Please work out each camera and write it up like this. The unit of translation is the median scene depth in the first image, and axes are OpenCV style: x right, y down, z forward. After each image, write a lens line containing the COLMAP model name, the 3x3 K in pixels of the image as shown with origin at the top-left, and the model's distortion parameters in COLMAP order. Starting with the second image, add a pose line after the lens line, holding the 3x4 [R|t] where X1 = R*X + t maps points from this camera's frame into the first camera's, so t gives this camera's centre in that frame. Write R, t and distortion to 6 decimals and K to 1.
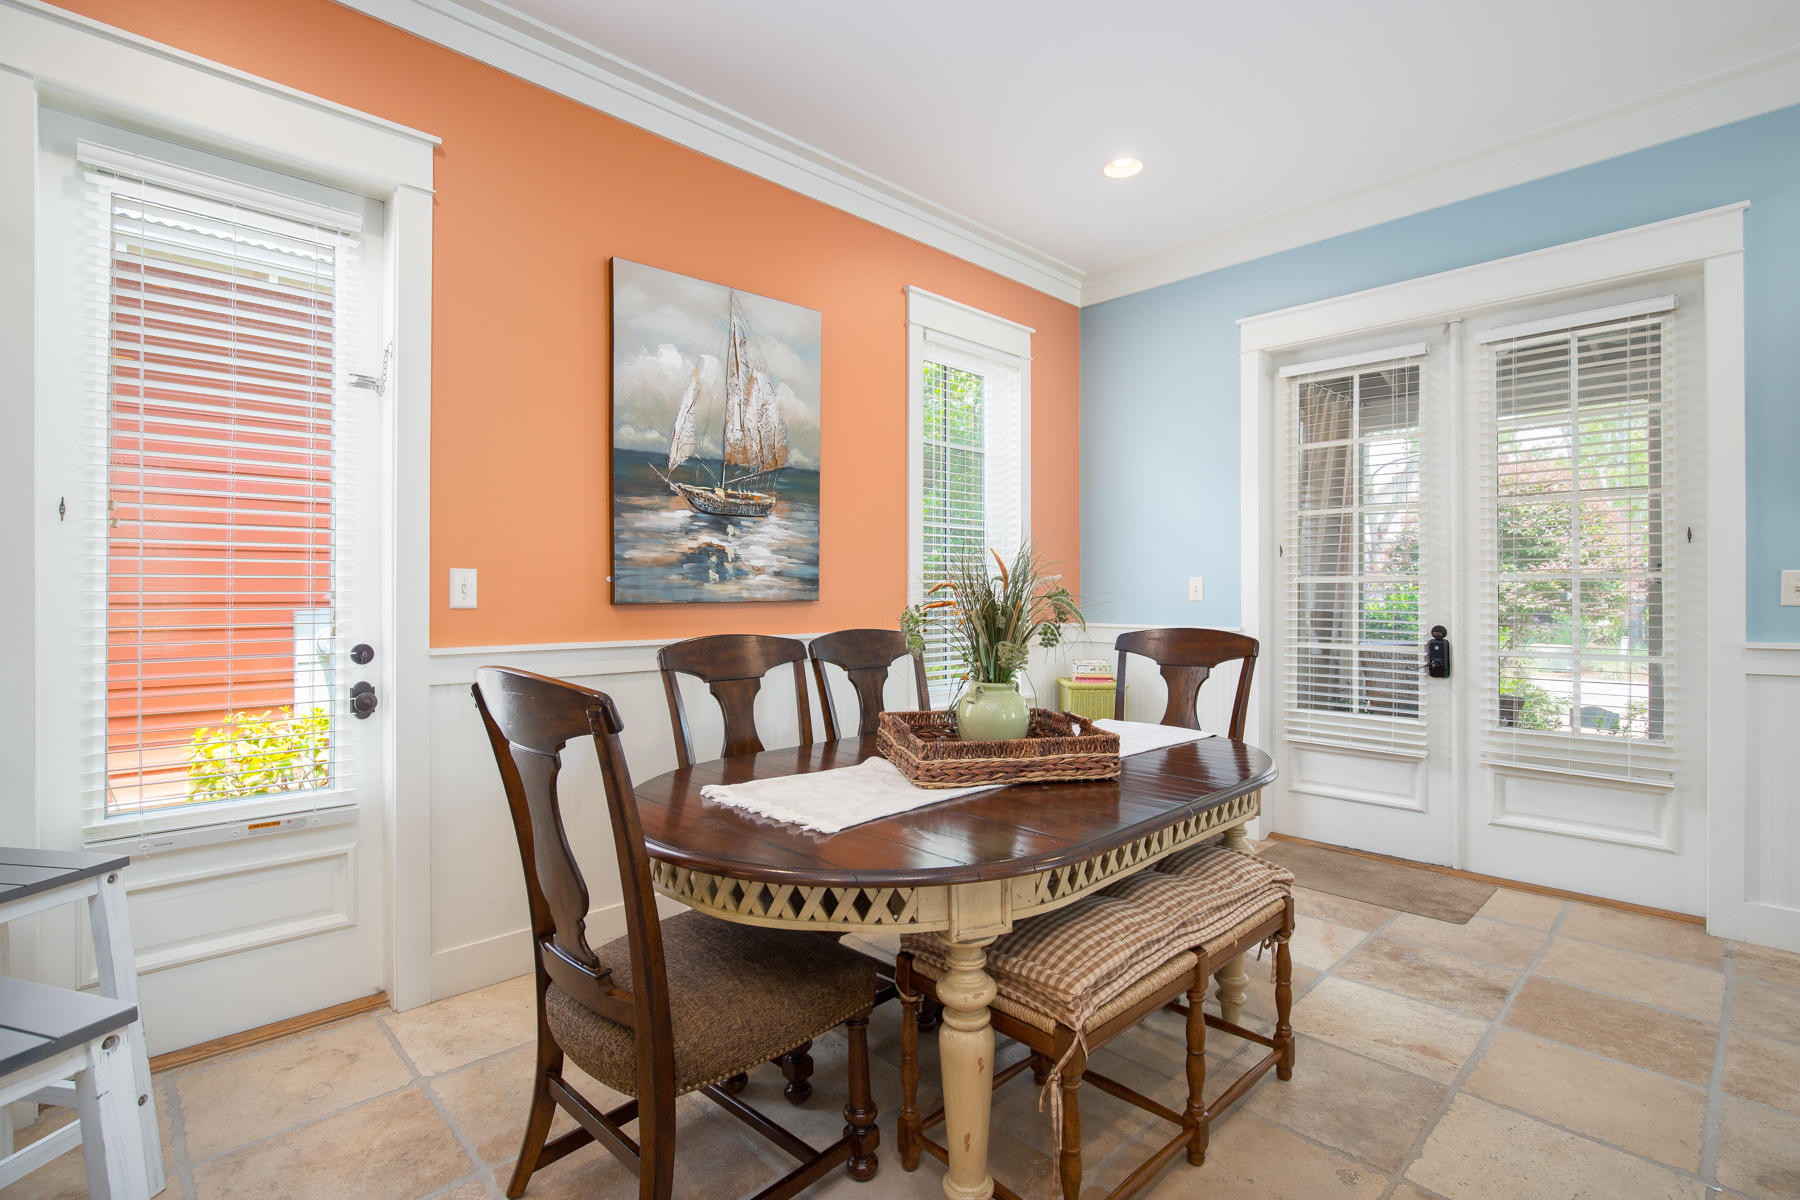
lens RADIAL K [[846.1, 0, 913.5], [0, 846.1, 595.0], [0, 0, 1]] dist [-0.003398, 0.001667]
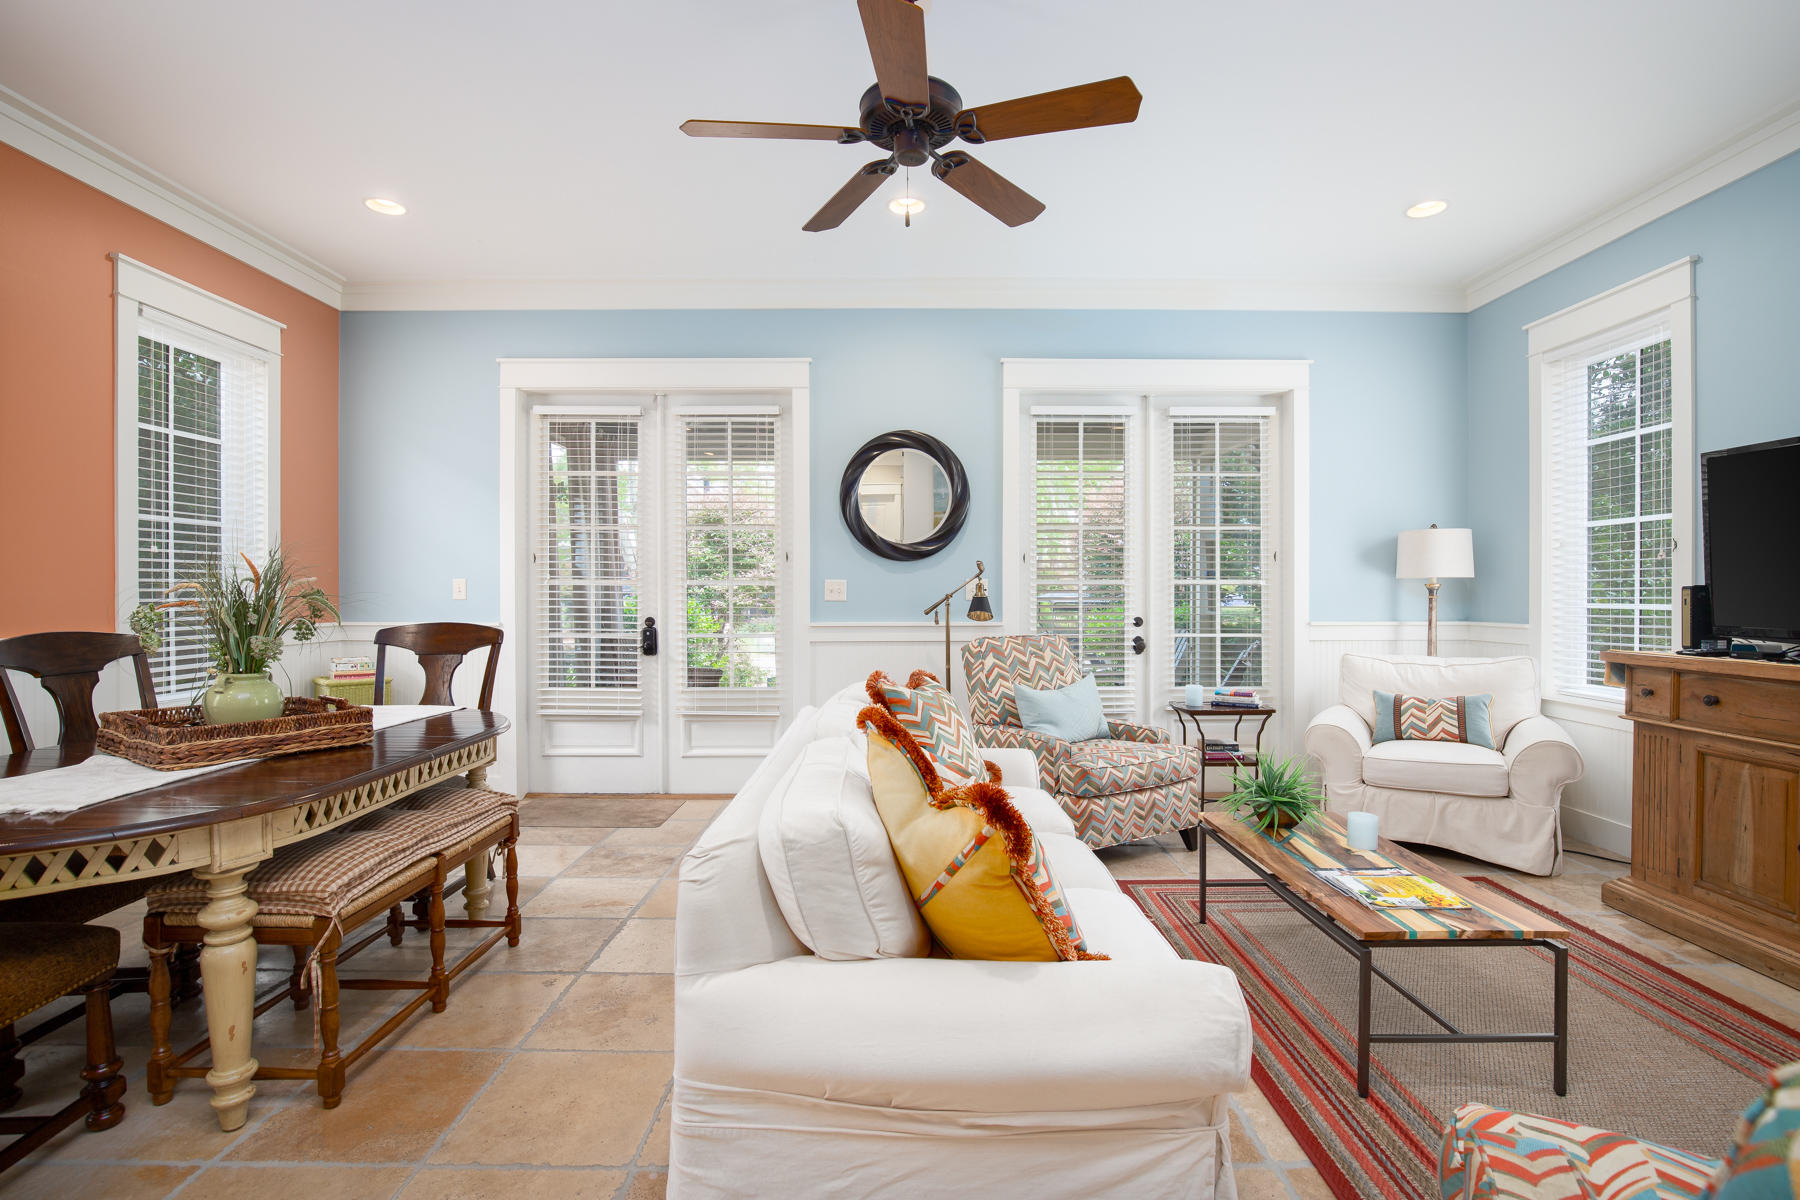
lens RADIAL K [[823.9, 0, 907.7], [0, 823.9, 597.4], [0, 0, 1]] dist [-0.028058, 0.005603]
pose [[0.696211, -0.003117, 0.717831, -0.045087], [0.000984, 0.999994, 0.003388, 0.000757], [-0.717837, -0.001652, 0.696210, -0.264419]]
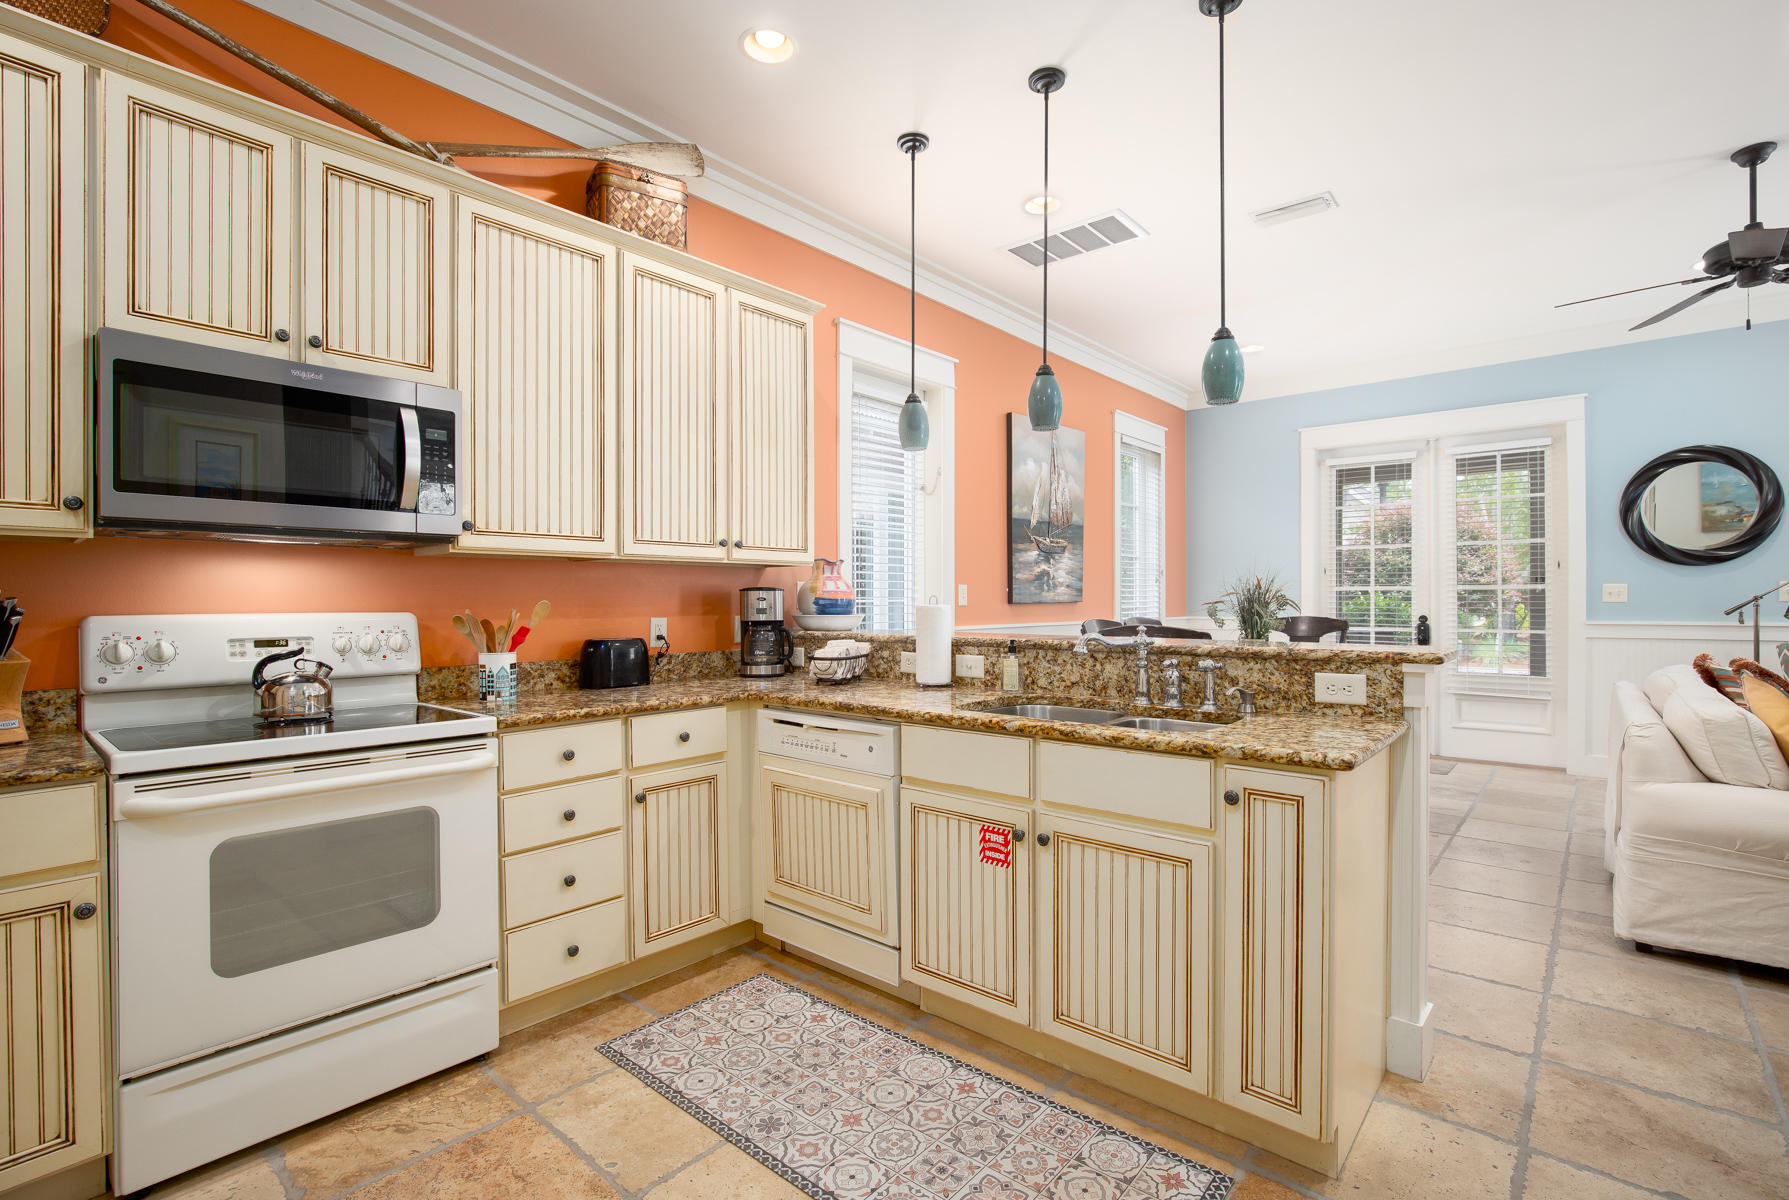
lens RADIAL K [[818.9, 0, 887.8], [0, 818.9, 607.0], [0, 0, 1]] dist [-0.028058, 0.005603]
pose [[0.997719, -0.004199, 0.067375, -0.717598], [0.003786, 0.999973, 0.006255, 0.005986], [-0.067400, -0.005986, 0.997708, -0.711259]]
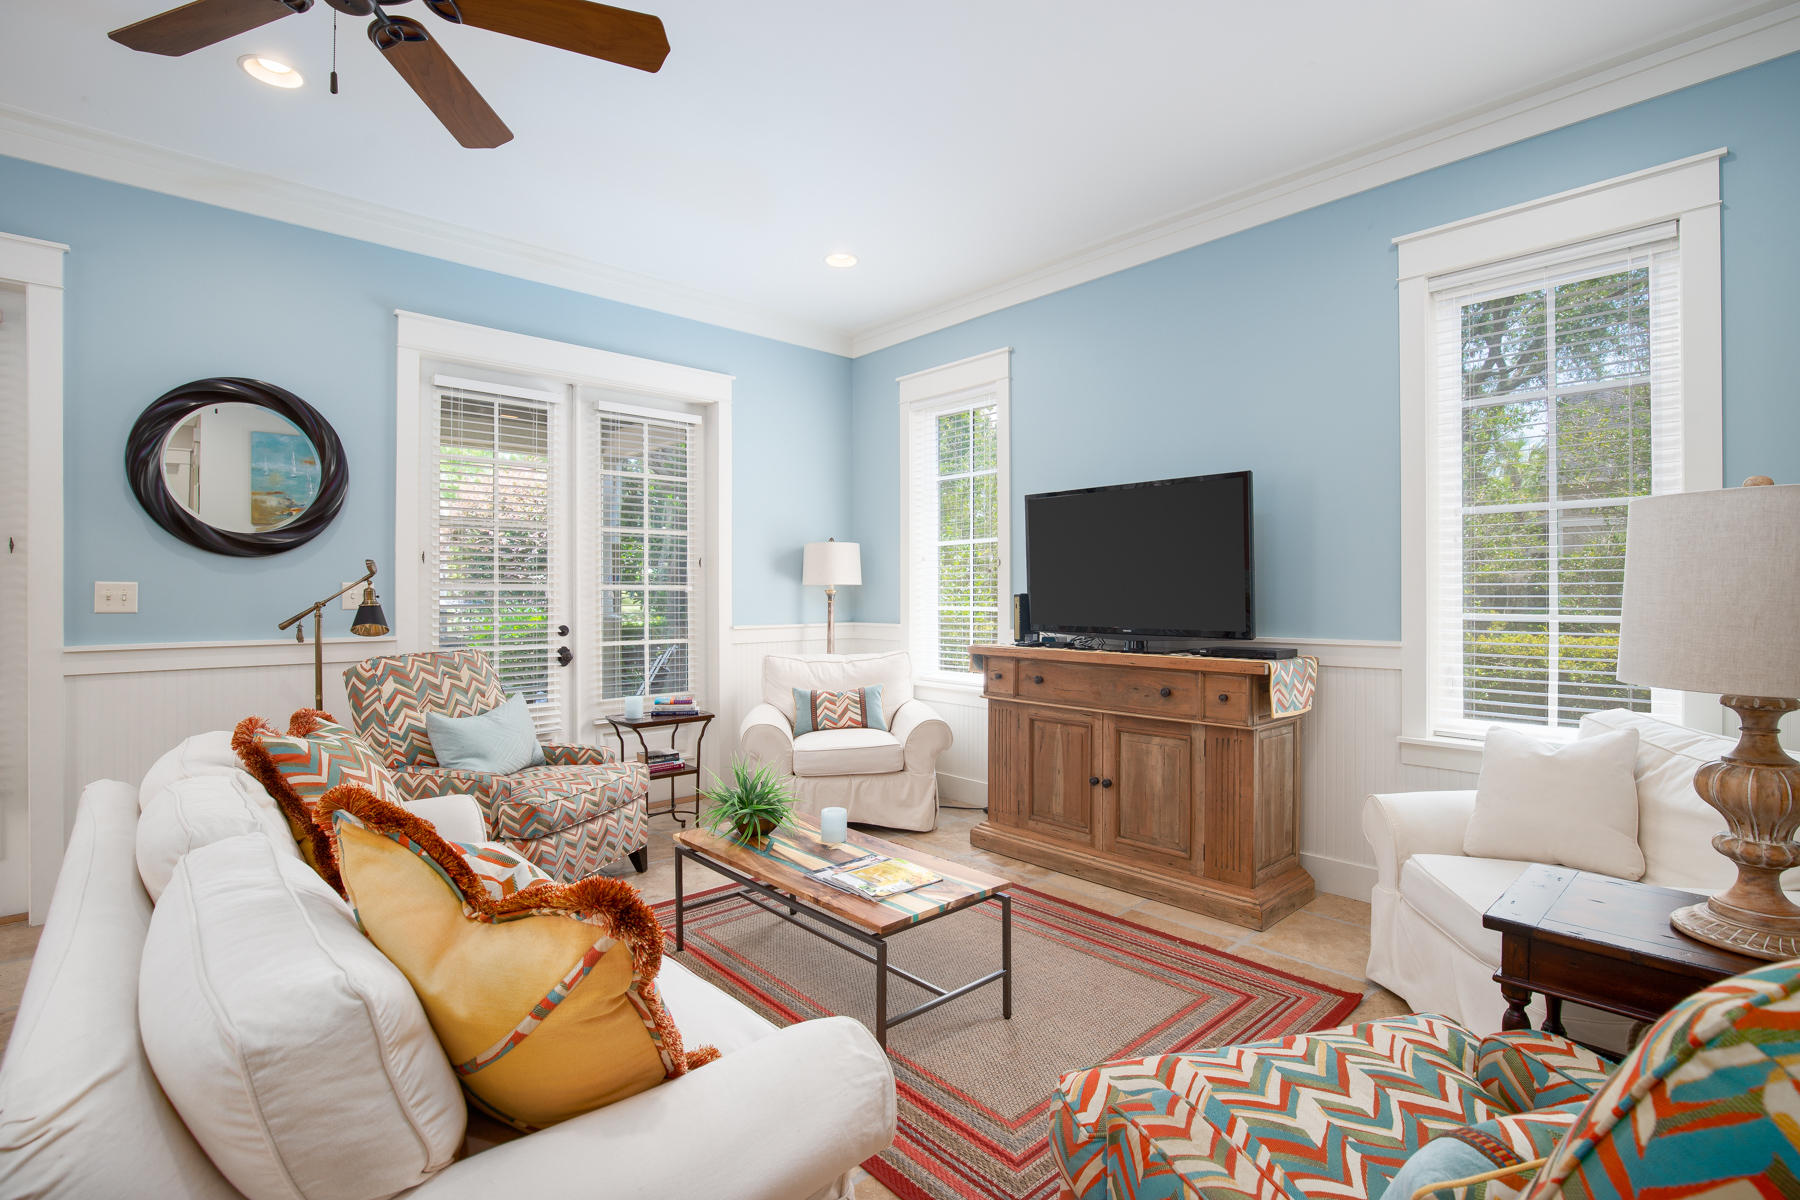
lens RADIAL K [[823.9, 0, 903.0], [0, 823.9, 592.6], [0, 0, 1]] dist [-0.028058, 0.005603]
pose [[0.033945, 0.001719, 0.999422, -0.016089], [0.001904, 0.999997, -0.001785, -0.009934], [-0.999422, 0.001963, 0.033942, -0.115373]]
